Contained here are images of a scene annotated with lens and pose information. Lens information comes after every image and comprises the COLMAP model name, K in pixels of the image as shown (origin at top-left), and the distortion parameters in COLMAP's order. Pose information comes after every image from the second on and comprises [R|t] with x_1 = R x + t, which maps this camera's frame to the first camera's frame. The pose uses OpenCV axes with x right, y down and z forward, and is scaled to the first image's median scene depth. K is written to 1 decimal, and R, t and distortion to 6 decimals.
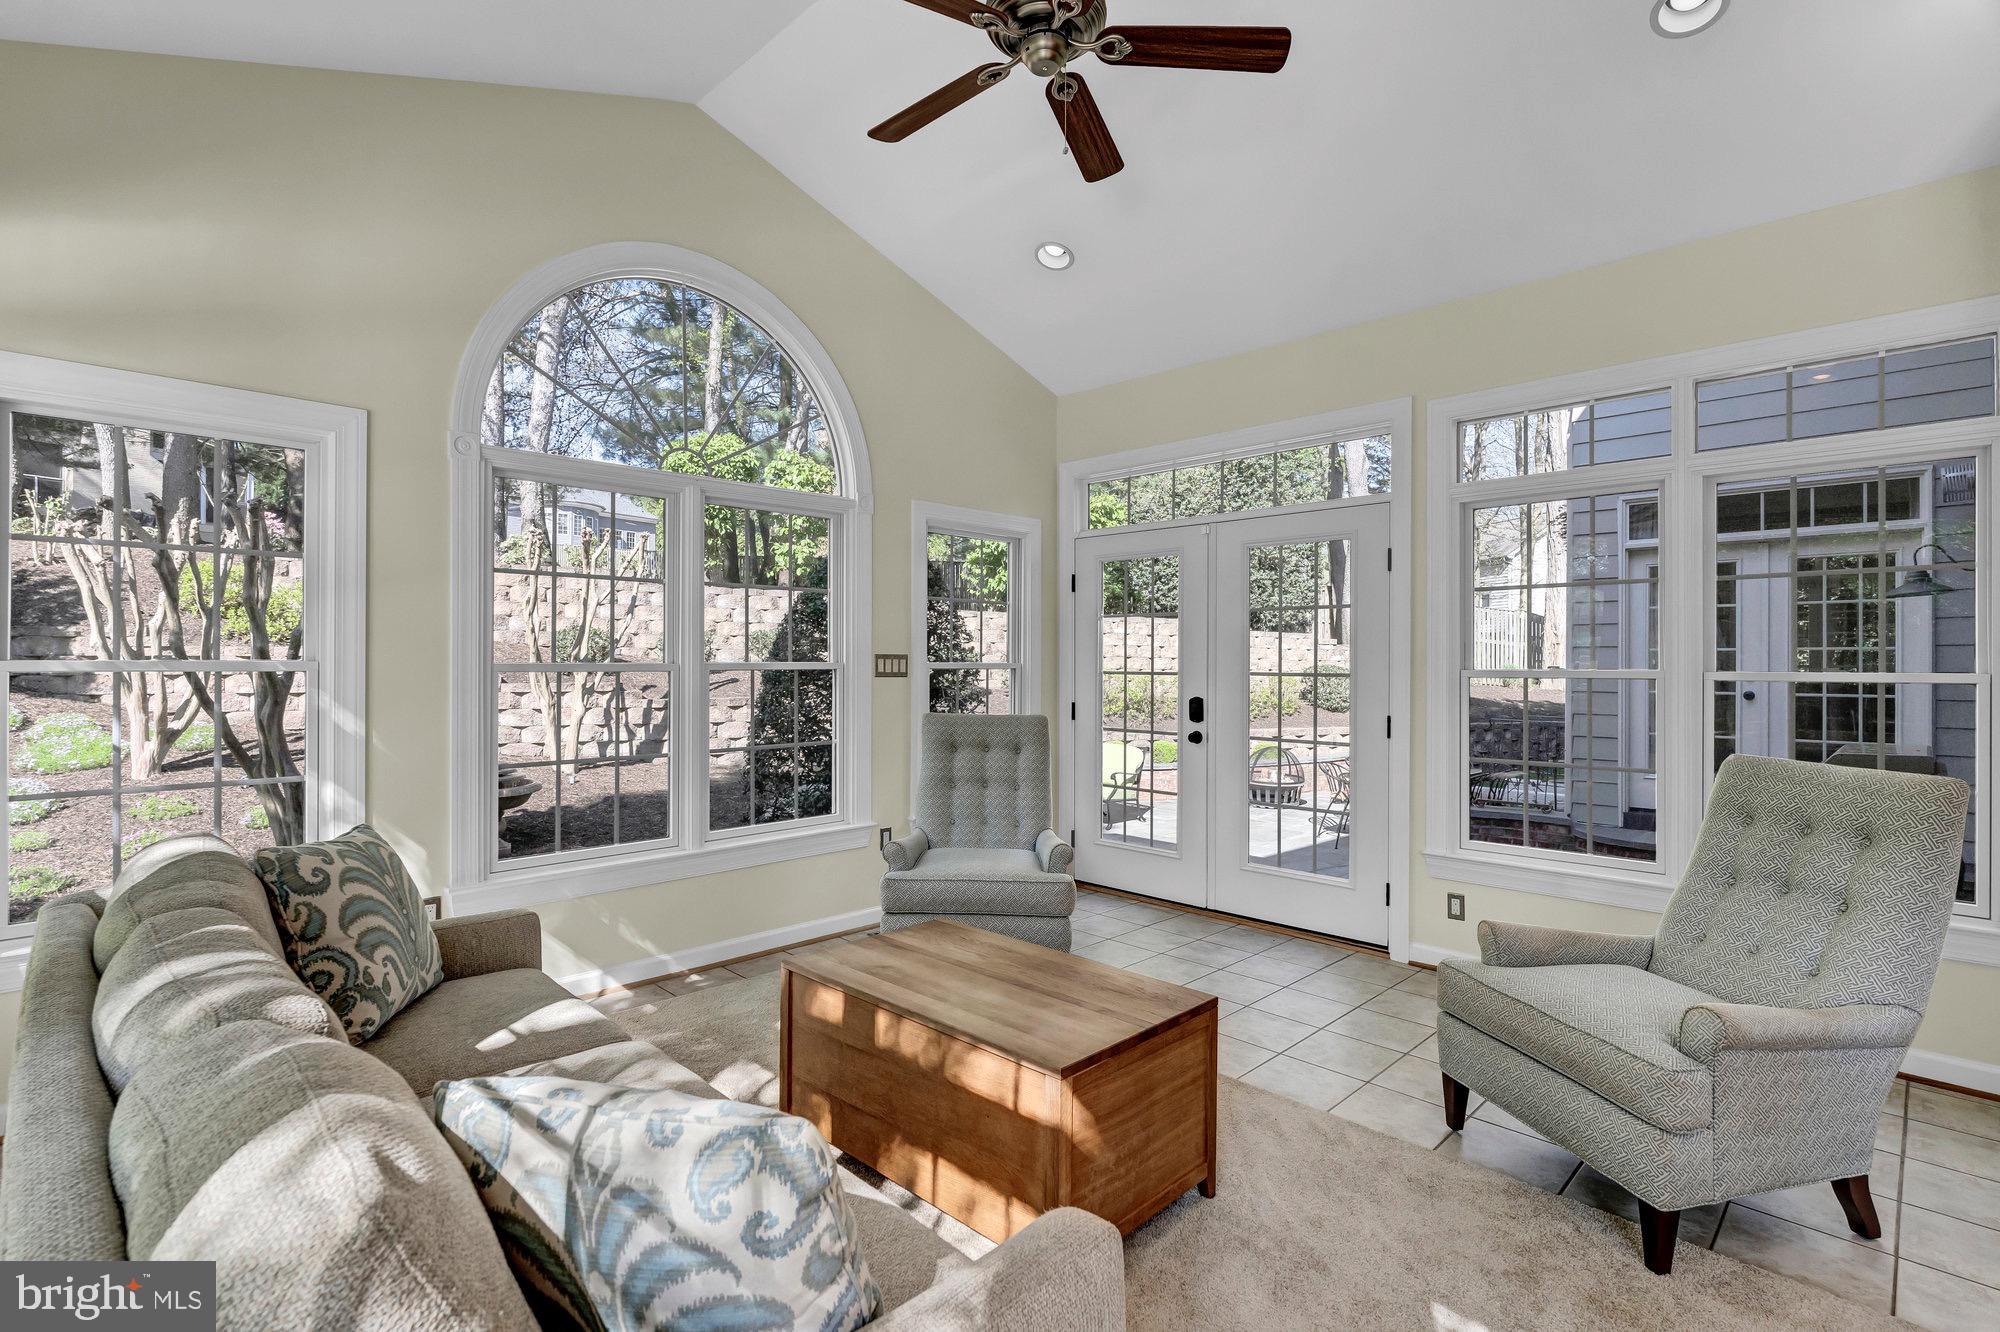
lens RADIAL K [[926.8, 0, 1000.3], [0, 926.8, 664.9], [0, 0, 1]] dist [0.003746, 0.000315]
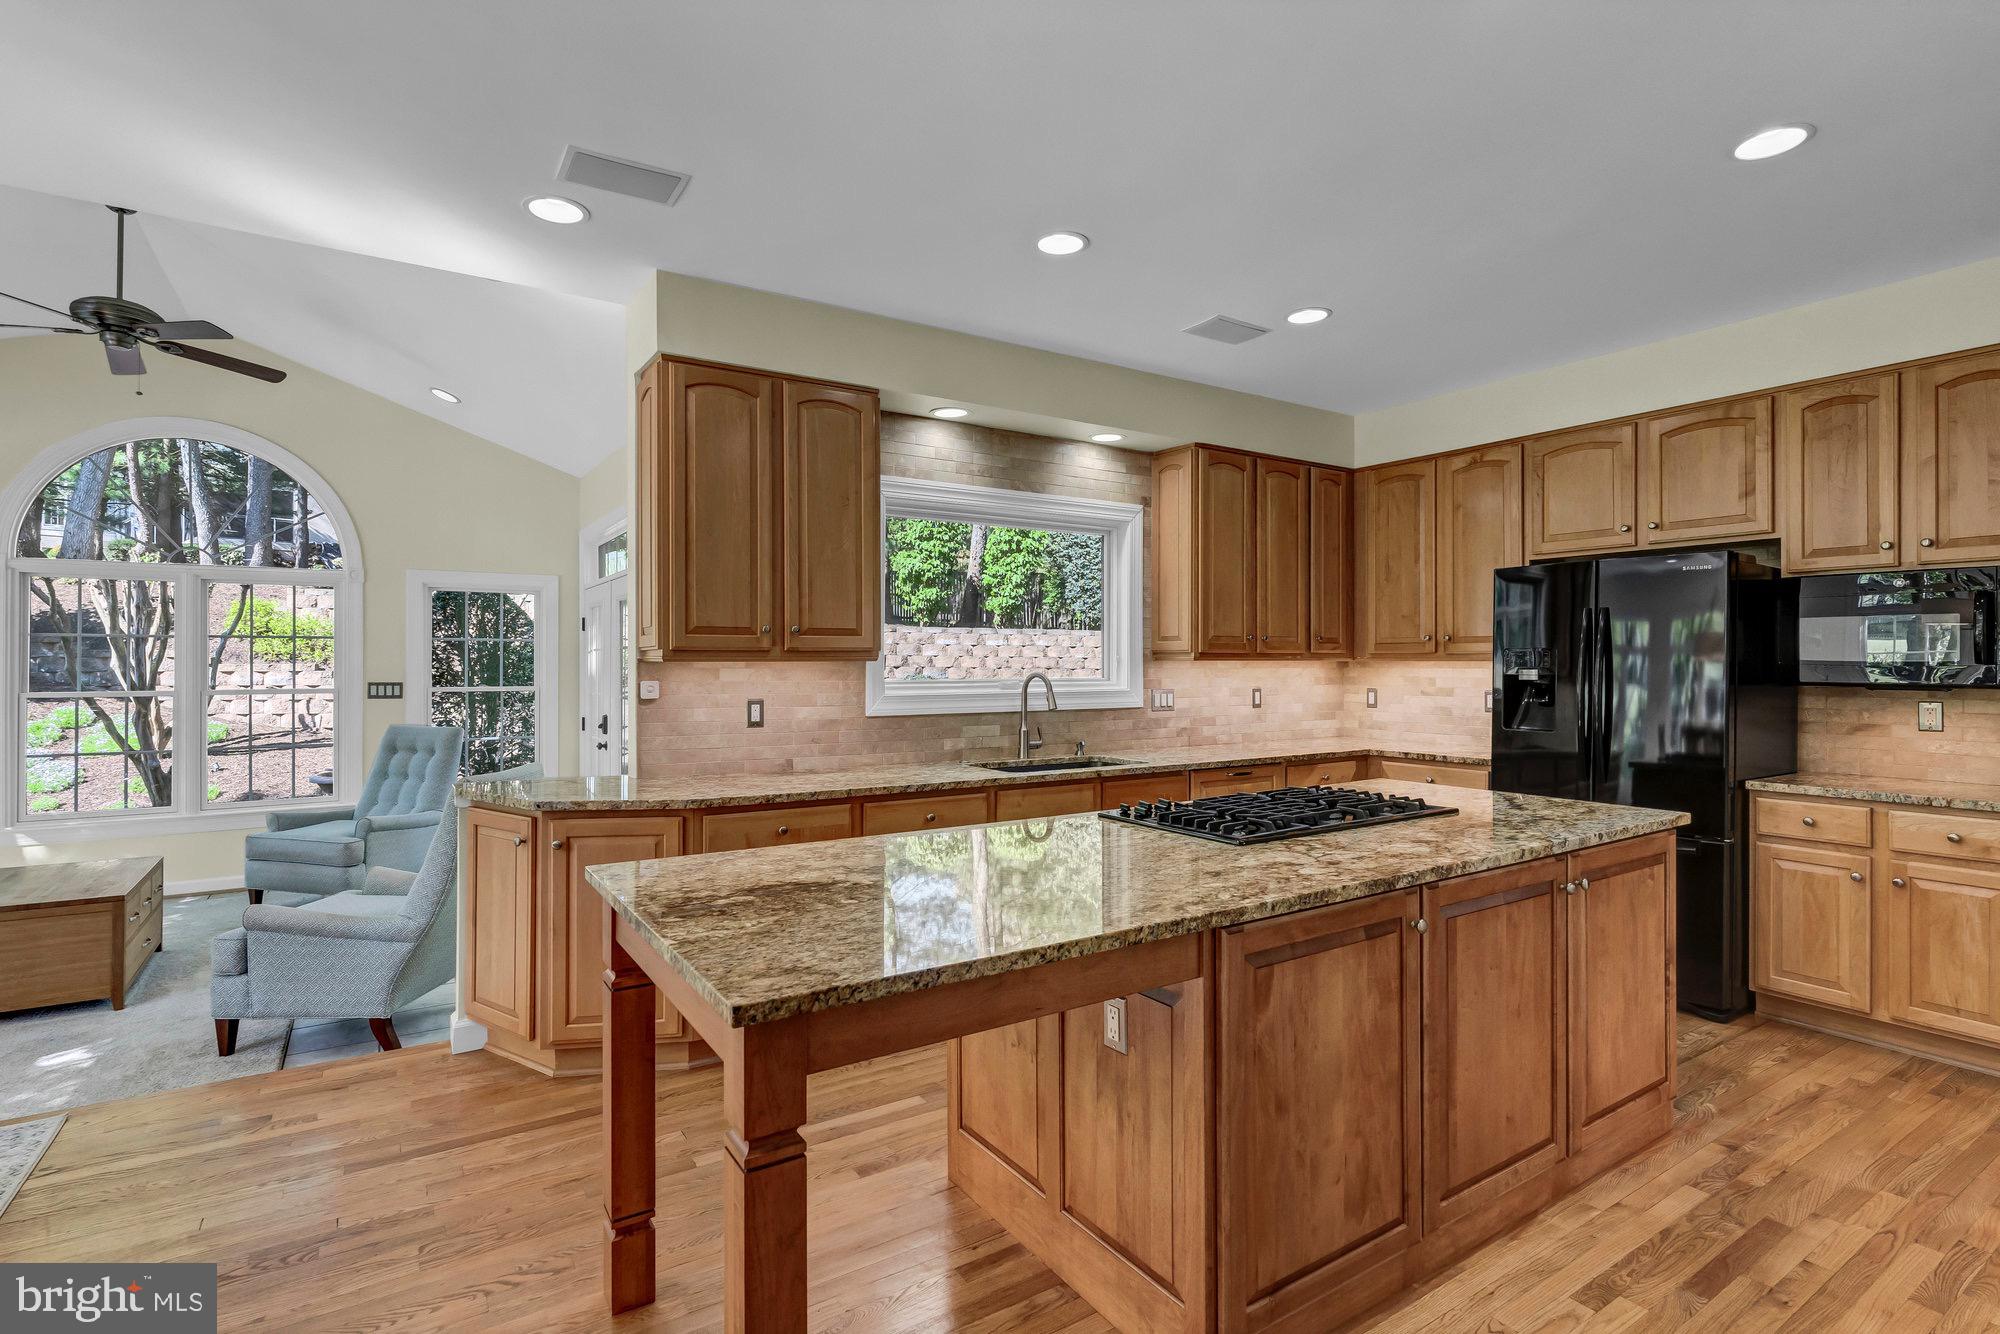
lens RADIAL K [[950.8, 0, 1001.9], [0, 950.8, 665.7], [0, 0, 1]] dist [0.003092, 0.000563]
pose [[0.976169, -0.002204, -0.216999, 1.091375], [0.001725, 0.999996, -0.002397, -0.031091], [0.217003, 0.001965, 0.976169, -0.188771]]
